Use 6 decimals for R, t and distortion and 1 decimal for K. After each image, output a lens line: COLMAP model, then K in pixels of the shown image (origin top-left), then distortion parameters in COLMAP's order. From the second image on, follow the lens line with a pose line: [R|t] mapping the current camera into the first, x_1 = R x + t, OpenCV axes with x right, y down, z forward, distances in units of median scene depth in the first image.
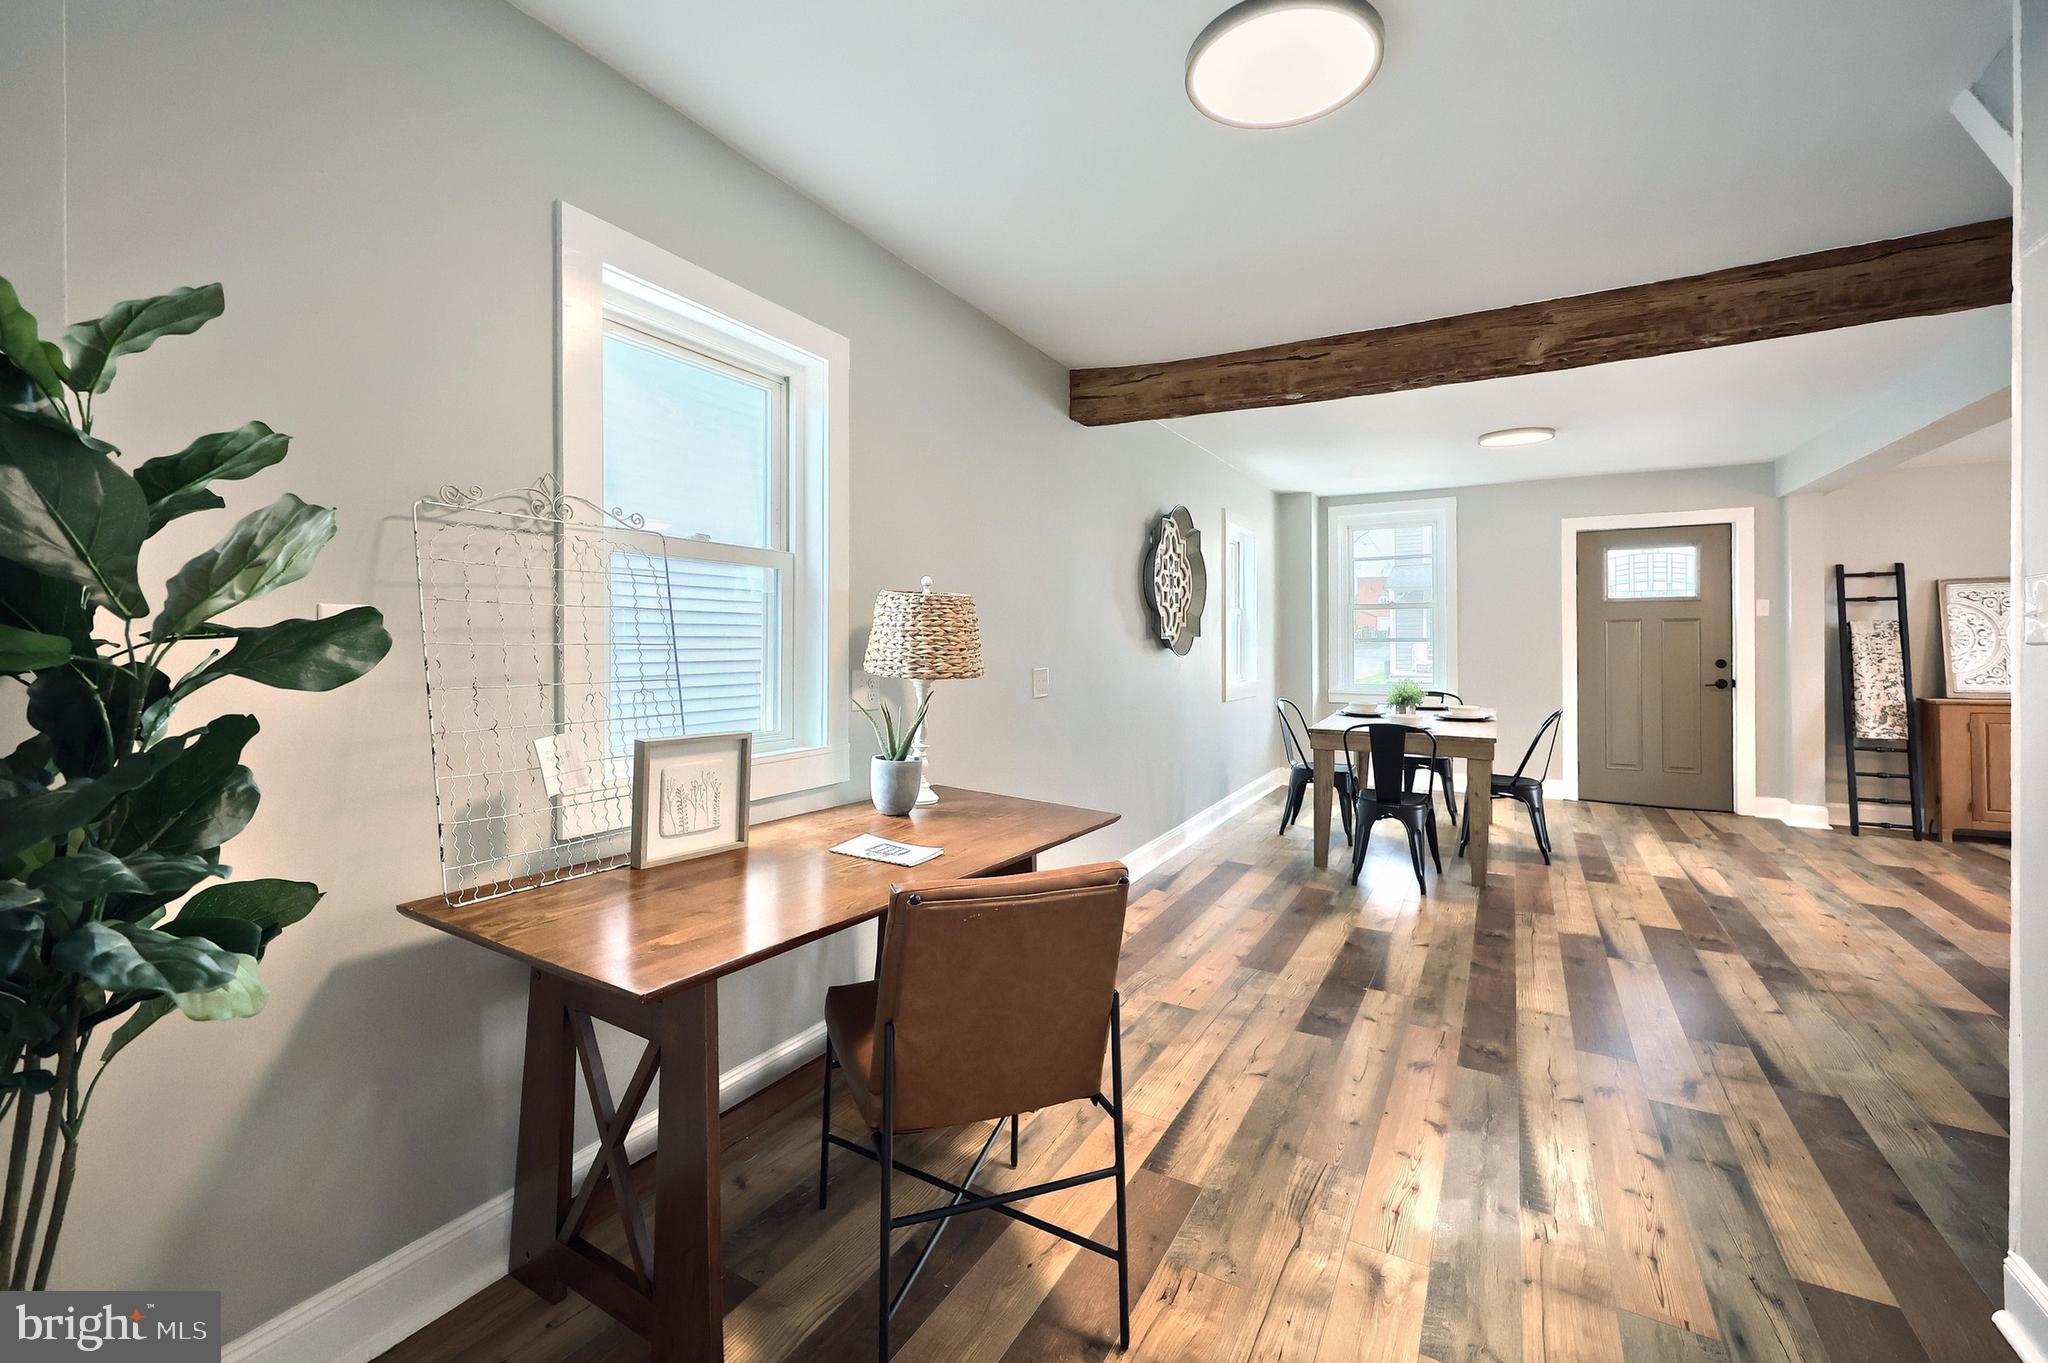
lens RADIAL K [[854.4, 0, 1020.5], [0, 854.4, 640.2], [0, 0, 1]] dist [-0.000269, -0.000102]
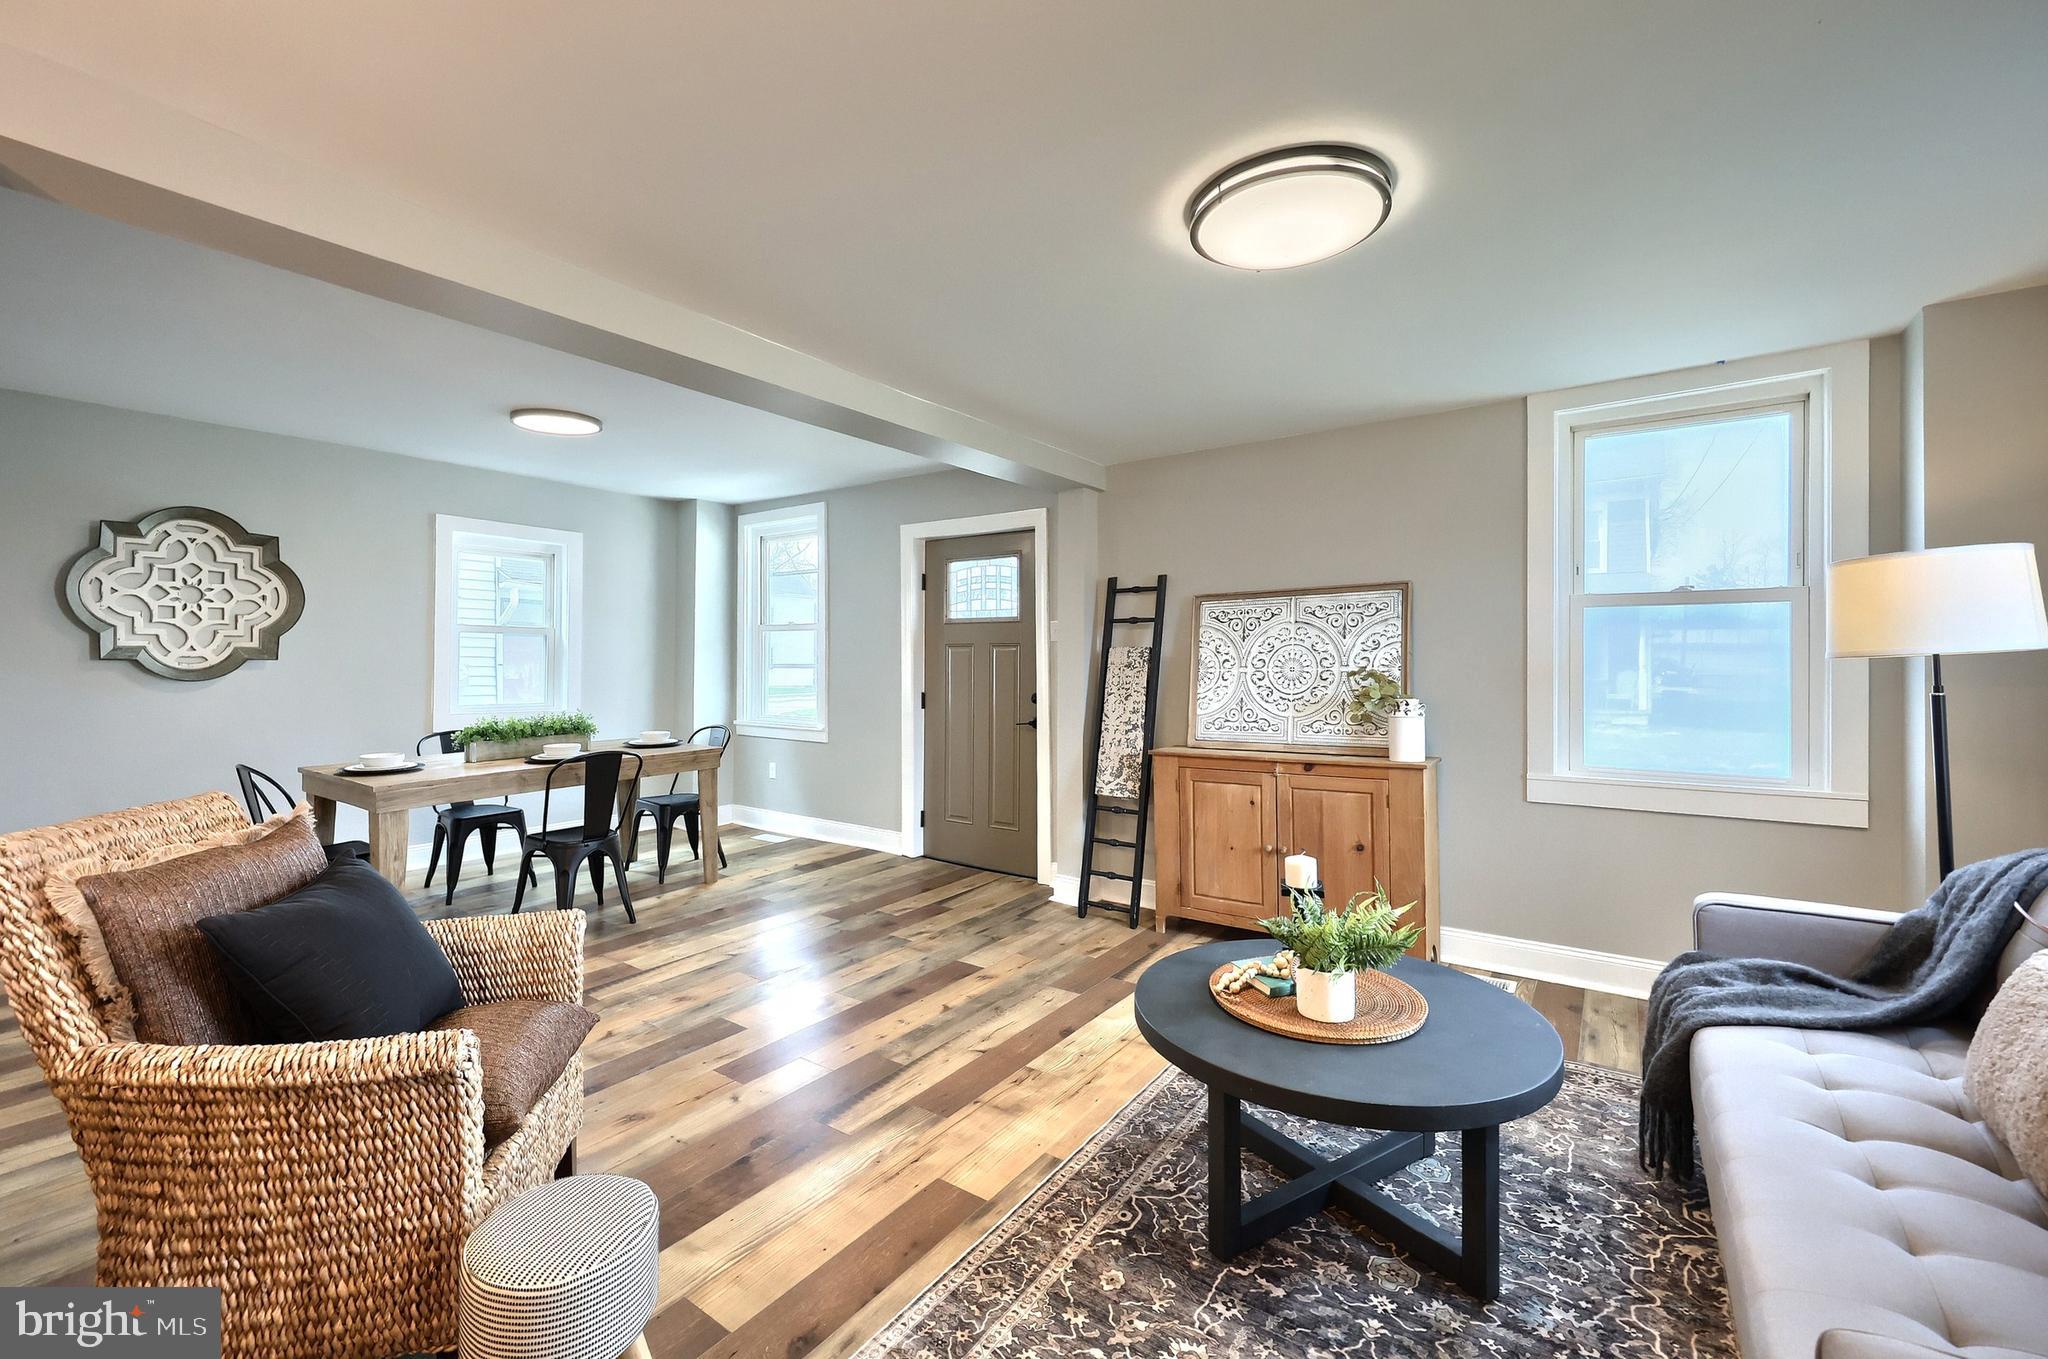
lens RADIAL K [[849.2, 0, 1007.9], [0, 849.2, 655.0], [0, 0, 1]] dist [0.000078, 0.000306]
pose [[0.994398, 0.008773, -0.105332, 0.989098], [-0.009792, 0.999910, -0.009158, -0.007517], [0.105242, 0.010138, 0.994395, 0.205018]]
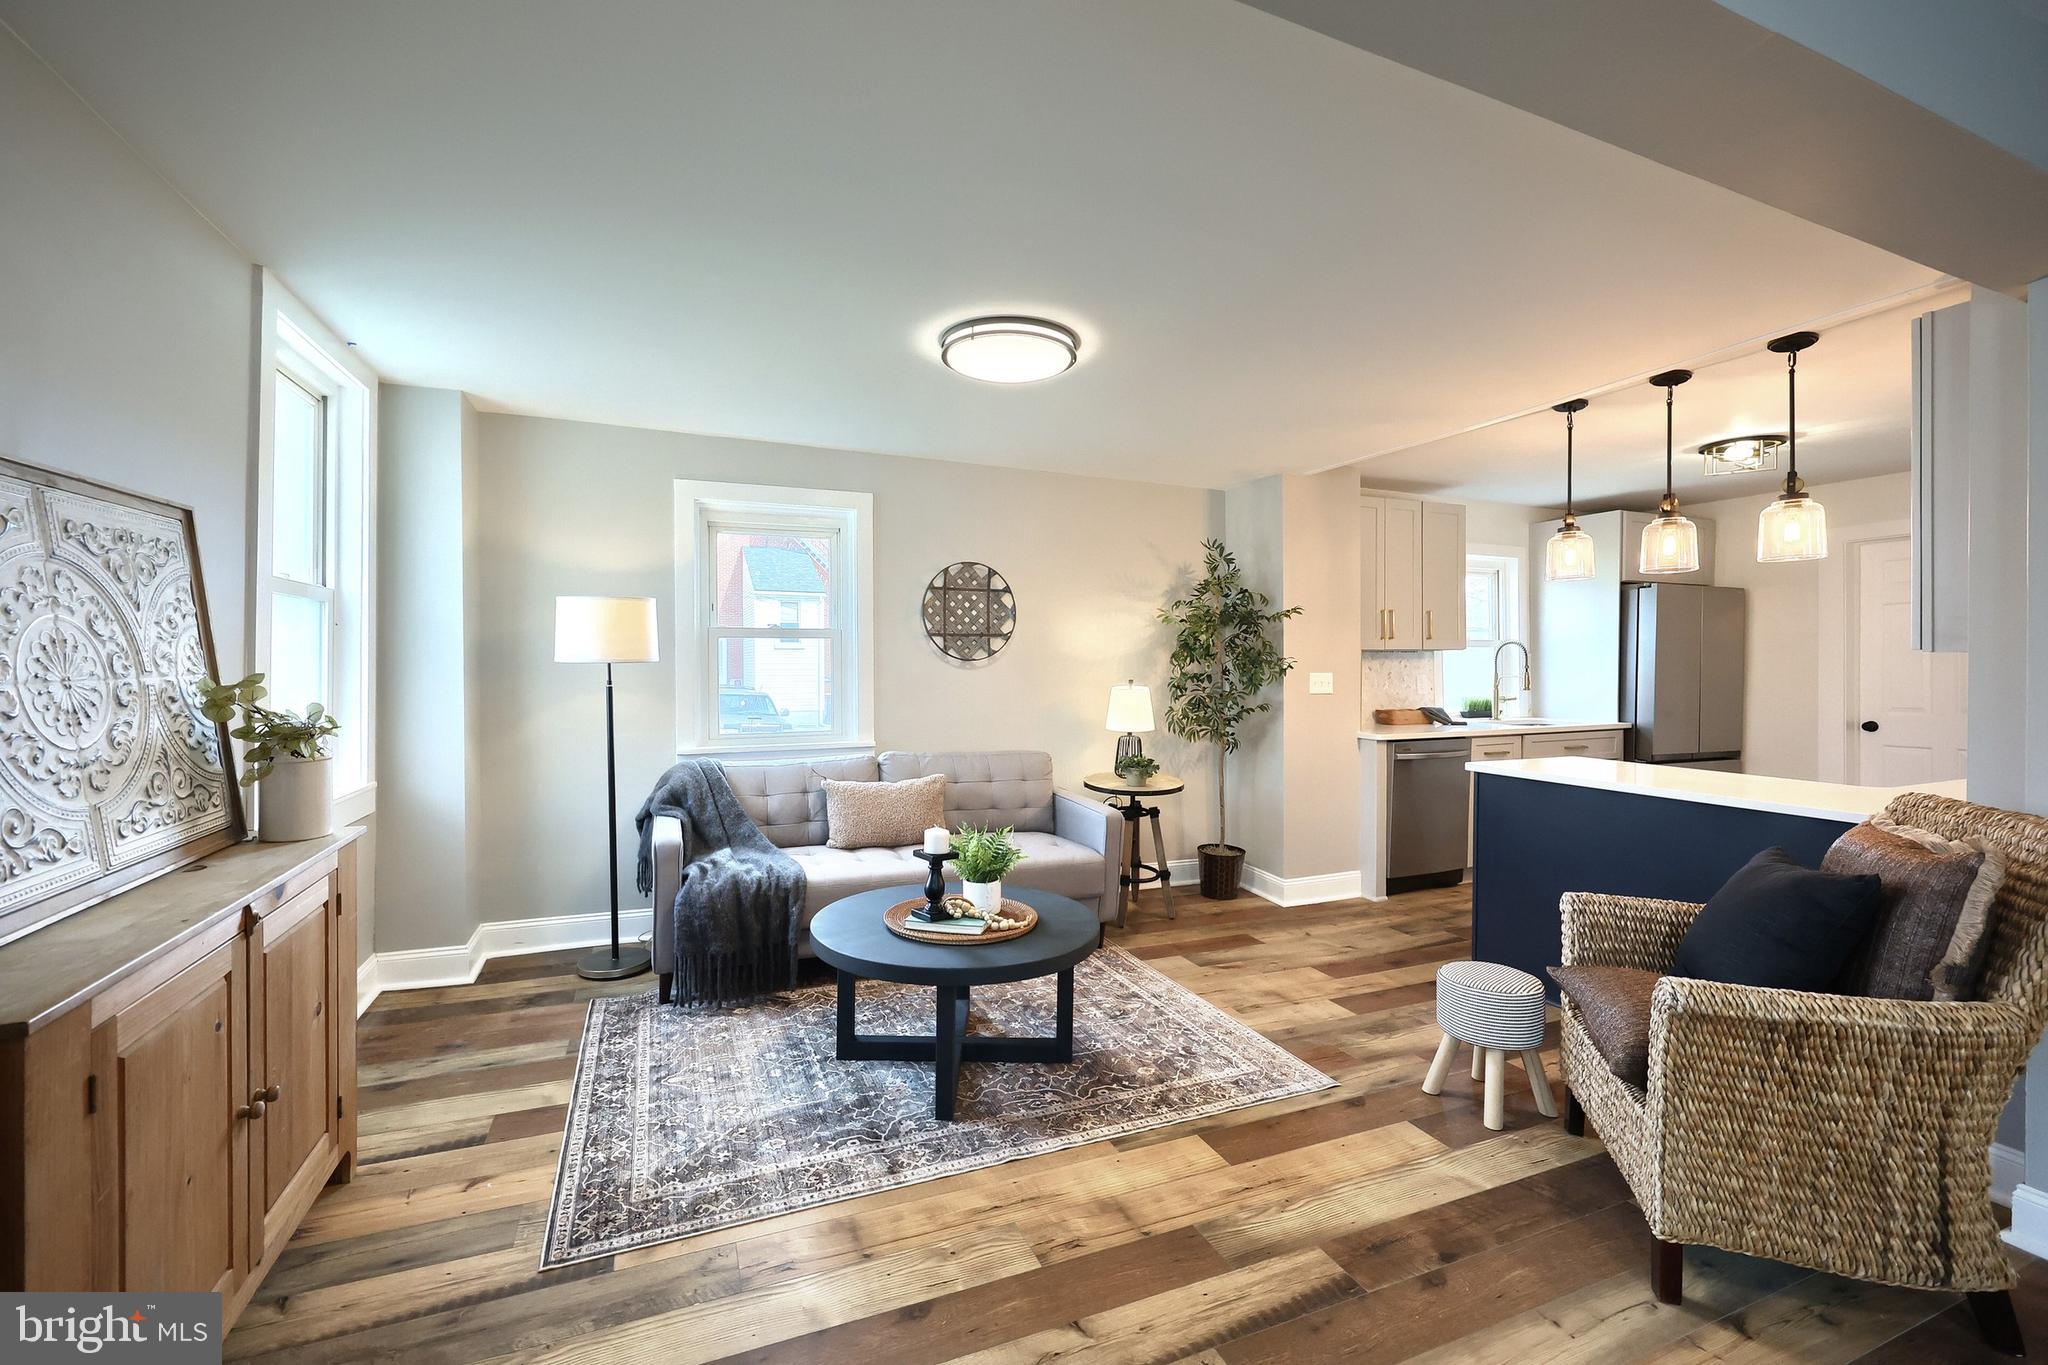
lens RADIAL K [[858.1, 0, 1022.5], [0, 858.1, 675.9], [0, 0, 1]] dist [0.000453, 0.000140]
pose [[-0.795188, -0.002519, 0.606358, 0.748625], [0.002486, 0.999969, 0.007415, -0.007931], [-0.606358, 0.007404, -0.795157, 0.979469]]
